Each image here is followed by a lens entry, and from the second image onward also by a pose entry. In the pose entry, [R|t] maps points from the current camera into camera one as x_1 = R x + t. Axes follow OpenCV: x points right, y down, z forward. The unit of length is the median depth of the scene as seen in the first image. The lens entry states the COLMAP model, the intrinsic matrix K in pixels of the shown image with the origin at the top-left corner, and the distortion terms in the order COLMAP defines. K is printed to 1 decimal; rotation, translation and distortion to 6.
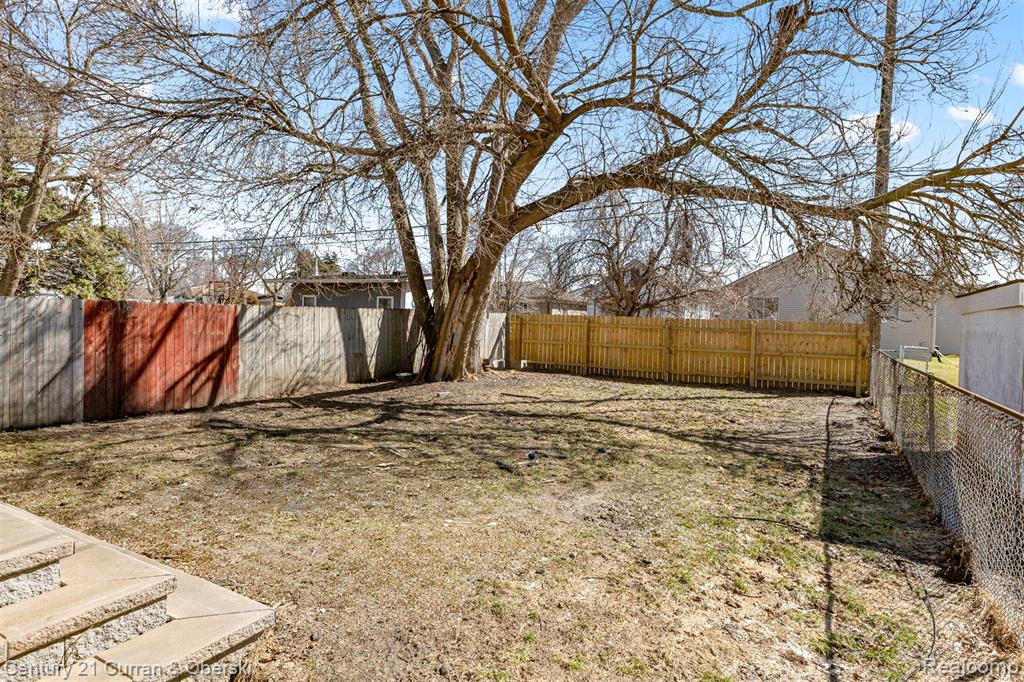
lens RADIAL K [[573.5, 0, 512.0], [0, 573.5, 341.0], [0, 0, 1]] dist [0.003098, 0.001282]
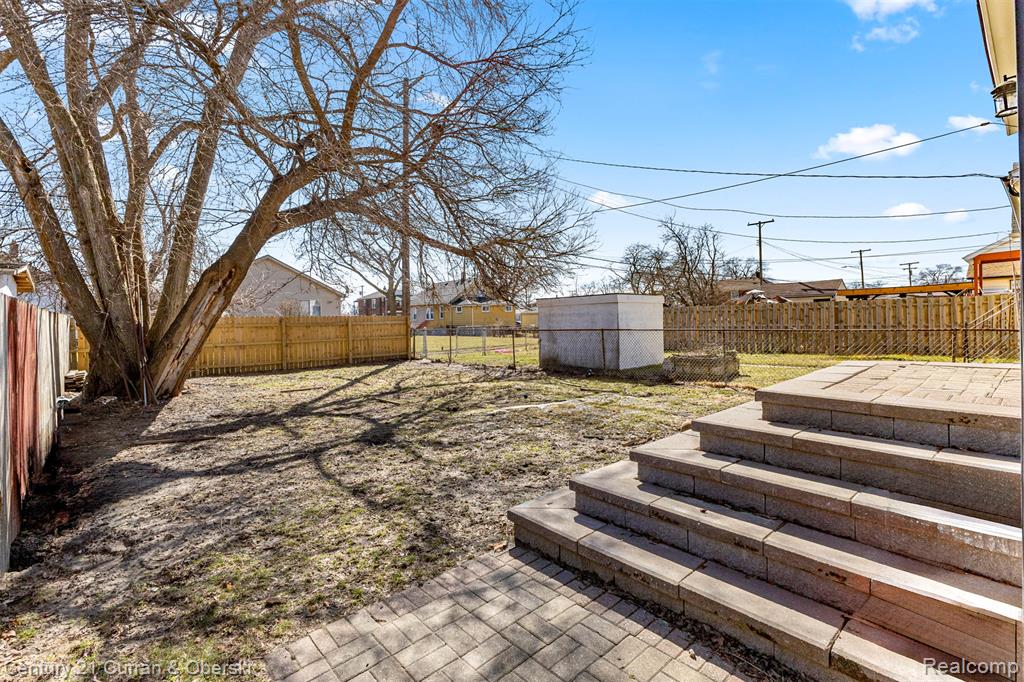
lens RADIAL K [[469.4, 0, 507.7], [0, 469.4, 320.7], [0, 0, 1]] dist [-0.001238, -0.000099]
pose [[0.350692, -0.038829, 0.935685, -0.611987], [0.069979, 0.997433, 0.015163, -0.017998], [-0.933873, 0.060160, 0.352509, 0.296785]]
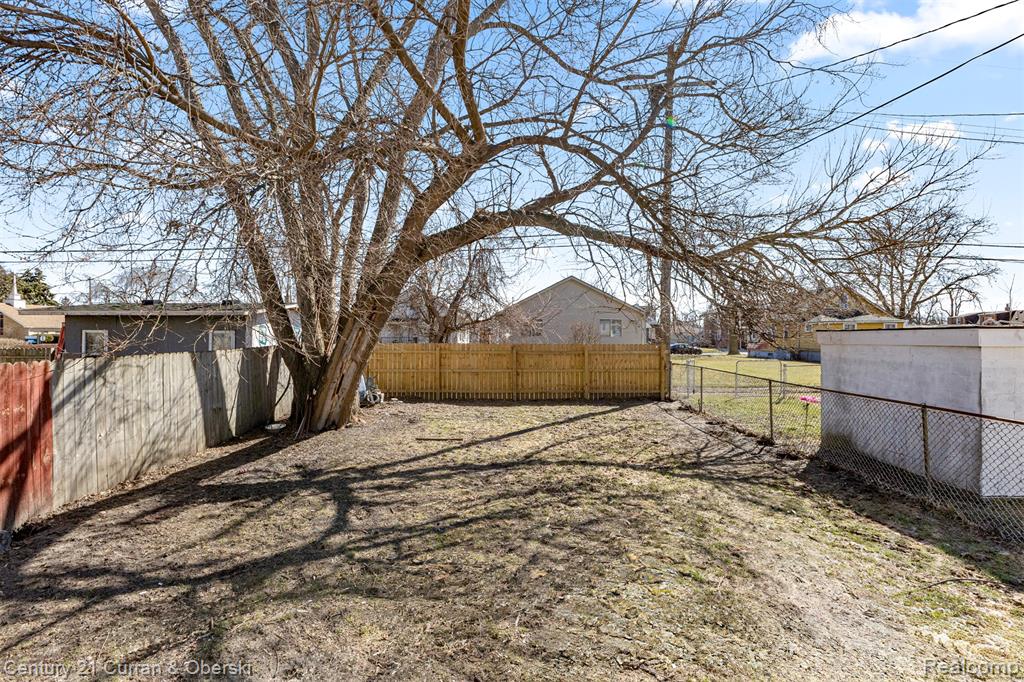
lens RADIAL K [[477.0, 0, 512.0], [0, 477.0, 341.0], [0, 0, 1]] dist [0.001420, 0.001464]
pose [[0.883887, -0.034636, 0.466417, -0.217501], [0.045022, 0.998924, -0.011139, -0.045554], [-0.465529, 0.030845, 0.884495, 0.232147]]
